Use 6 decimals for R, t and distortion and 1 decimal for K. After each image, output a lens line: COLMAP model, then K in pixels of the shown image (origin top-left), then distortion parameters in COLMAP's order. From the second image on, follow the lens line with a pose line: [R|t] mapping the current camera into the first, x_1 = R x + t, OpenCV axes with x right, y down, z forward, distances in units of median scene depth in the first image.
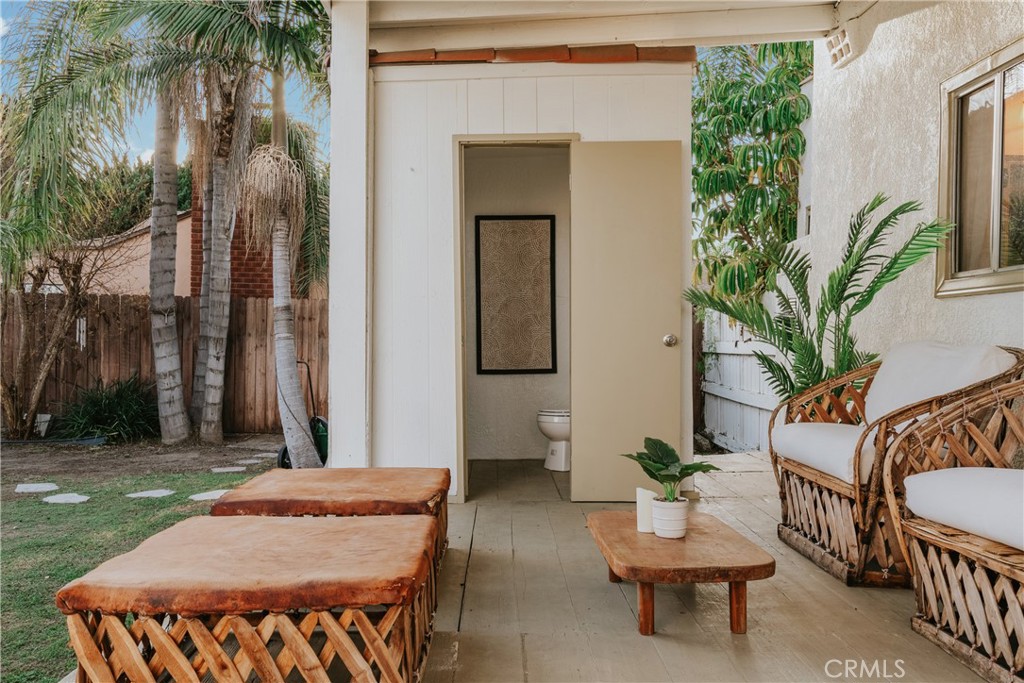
lens RADIAL K [[840.1, 0, 511.5], [0, 840.1, 347.1], [0, 0, 1]] dist [0.011191, 0.003689]
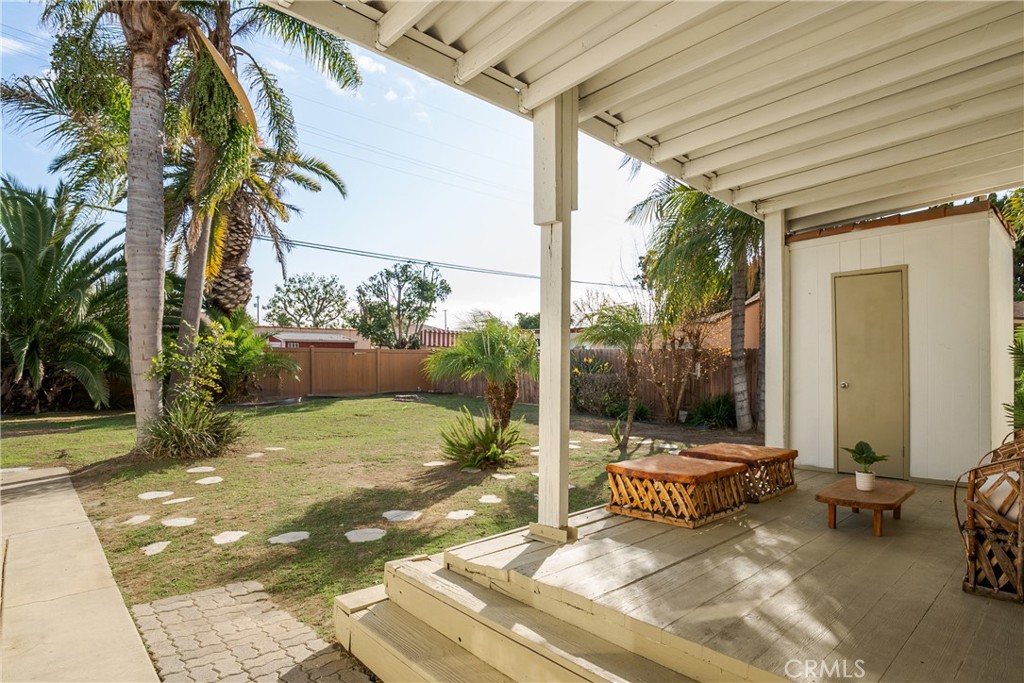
lens RADIAL K [[570.9, 0, 514.7], [0, 570.9, 348.8], [0, 0, 1]] dist [-0.000729, -0.000156]
pose [[0.647820, -0.026649, -0.761328, 0.217217], [0.001265, 0.999424, -0.033907, -0.021889], [0.761793, 0.021003, 0.647480, -0.169123]]
